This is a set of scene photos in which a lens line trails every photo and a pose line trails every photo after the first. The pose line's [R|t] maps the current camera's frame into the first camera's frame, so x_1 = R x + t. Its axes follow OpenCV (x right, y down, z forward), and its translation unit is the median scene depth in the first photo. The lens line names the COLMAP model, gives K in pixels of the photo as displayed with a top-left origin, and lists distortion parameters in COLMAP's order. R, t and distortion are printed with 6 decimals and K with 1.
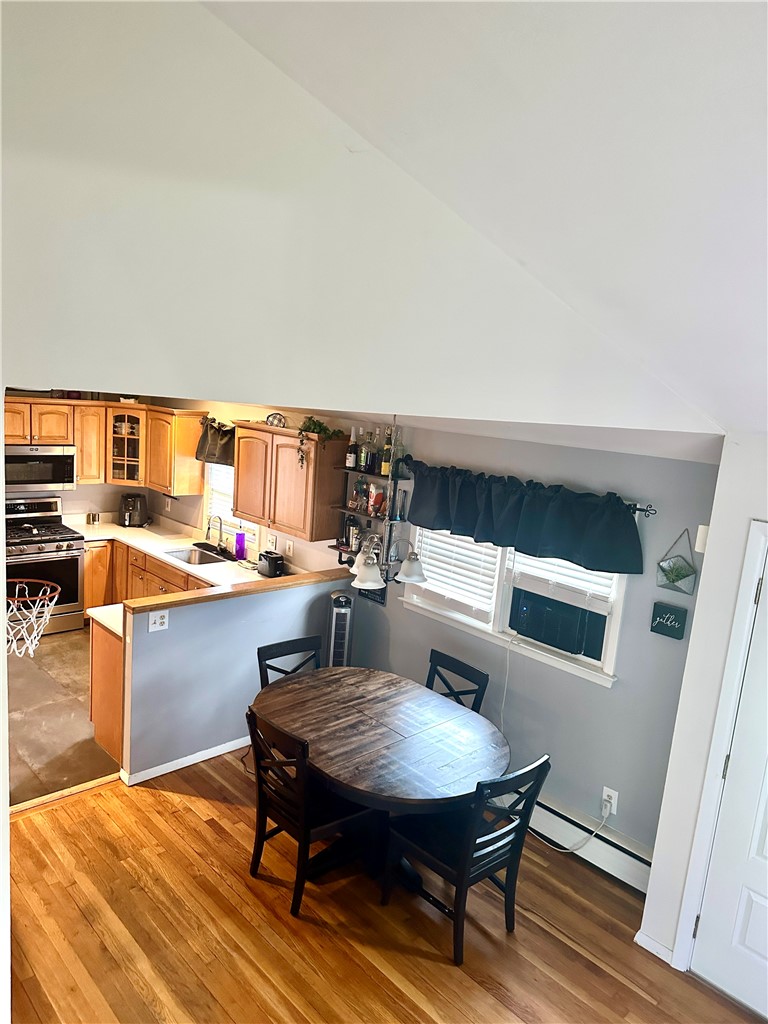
lens RADIAL K [[700.2, 0, 384.0], [0, 700.2, 512.0], [0, 0, 1]] dist [0.141733, -0.241757]
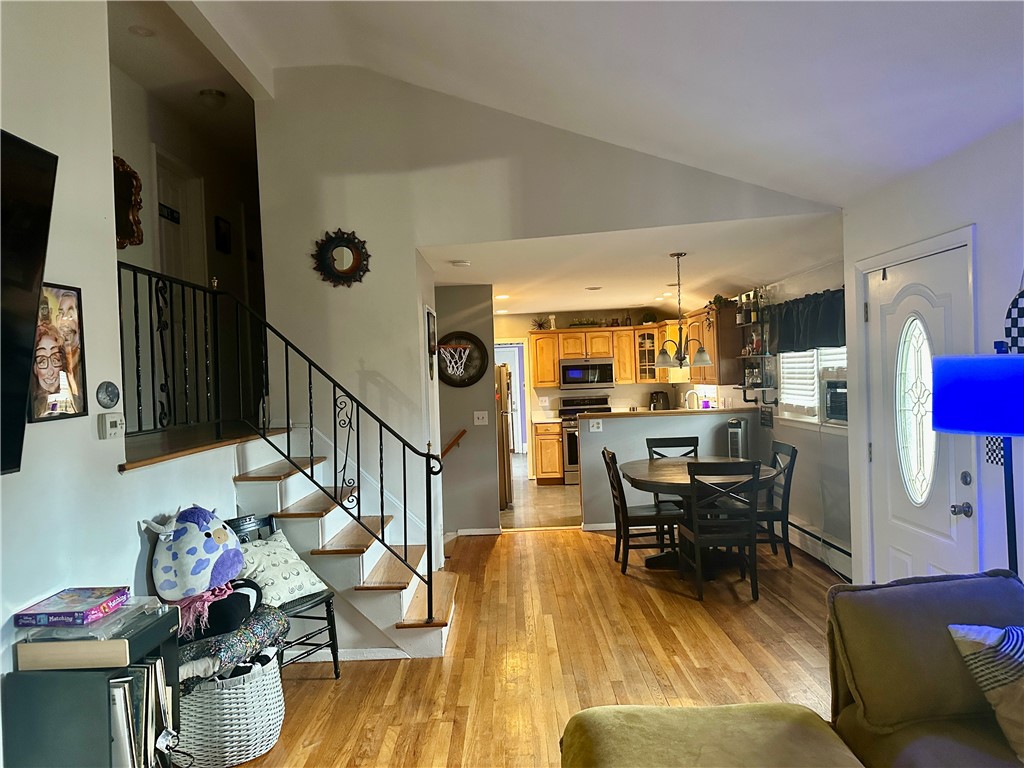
lens RADIAL K [[700.2, 0, 513.1], [0, 700.2, 387.6], [0, 0, 1]] dist [0.141733, -0.241757]
pose [[0.716650, -0.101447, -0.690016, 0.424912], [-0.019380, 0.986086, -0.165104, 0.216894], [0.697164, 0.131694, 0.704712, -0.171974]]
